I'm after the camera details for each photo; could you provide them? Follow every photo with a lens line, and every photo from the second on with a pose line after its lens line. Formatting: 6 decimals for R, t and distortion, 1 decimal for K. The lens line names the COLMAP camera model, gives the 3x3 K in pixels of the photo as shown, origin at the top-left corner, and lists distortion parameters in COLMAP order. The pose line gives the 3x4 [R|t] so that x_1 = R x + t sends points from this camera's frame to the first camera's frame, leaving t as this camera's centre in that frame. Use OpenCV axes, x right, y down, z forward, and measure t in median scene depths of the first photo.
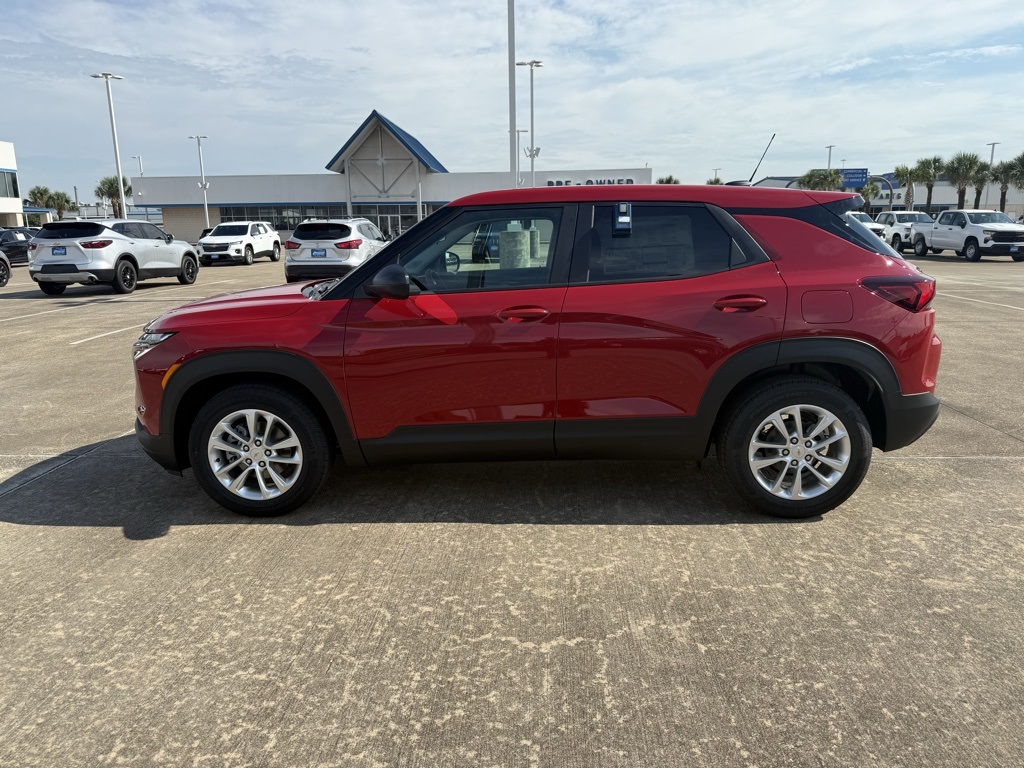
lens RADIAL K [[715.1, 0, 512.0], [0, 715.1, 384.0], [0, 0, 1]] dist [0.068107, -0.101810]
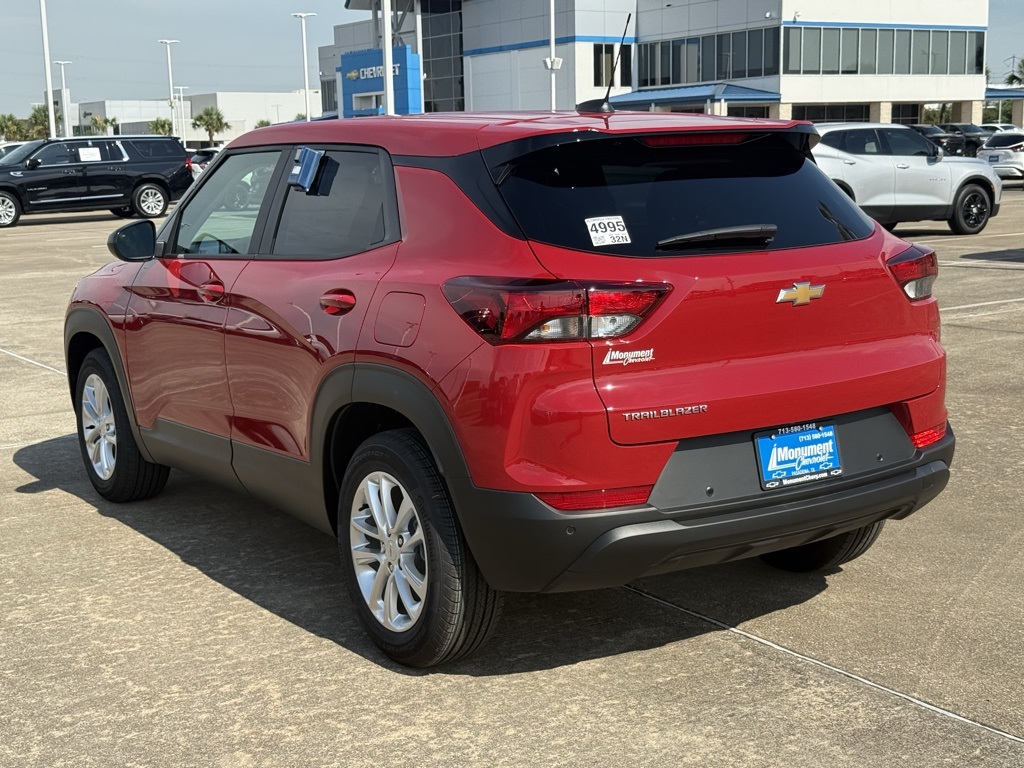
lens RADIAL K [[1421.0, 0, 534.9], [0, 1421.0, 387.8], [0, 0, 1]] dist [0.166369, -0.309726]
pose [[0.599343, 0.129184, -0.790000, 1.376513], [-0.151417, 0.987372, 0.046584, -0.116556], [0.786041, 0.091699, 0.611335, 0.327142]]
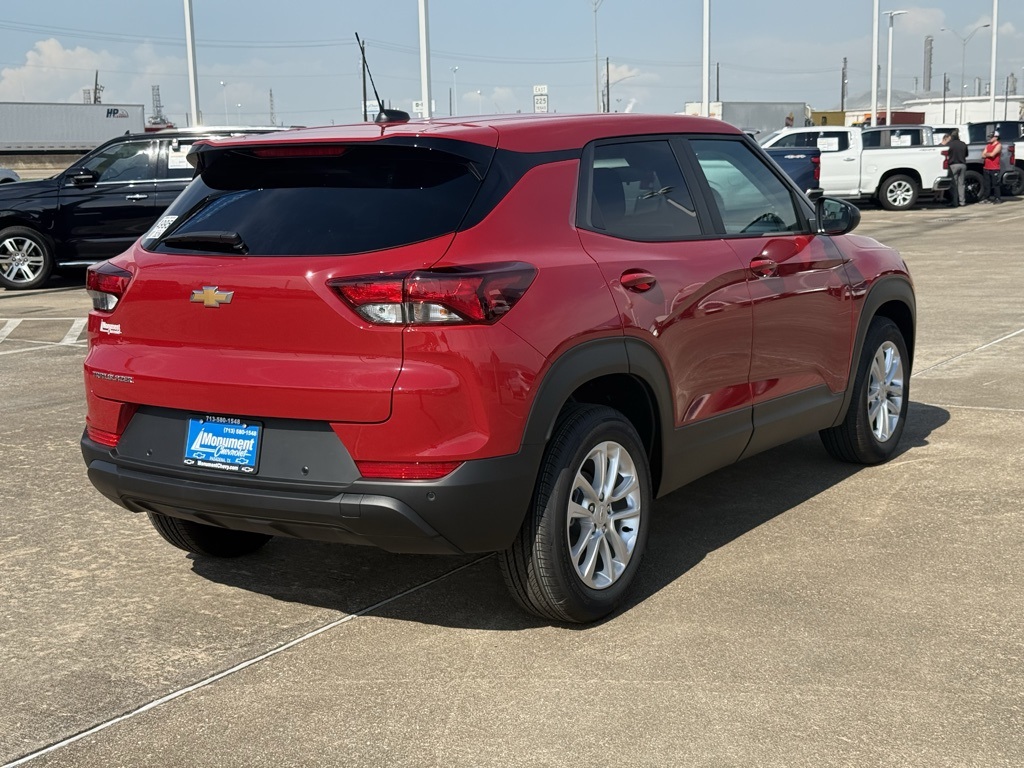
lens RADIAL K [[1421.0, 0, 534.9], [0, 1421.0, 387.8], [0, 0, 1]] dist [0.166369, -0.309726]
pose [[-0.495918, 0.161550, -0.853210, 1.531053], [-0.154255, 0.950527, 0.269635, -0.464535], [0.854559, 0.265329, -0.446464, 1.954691]]
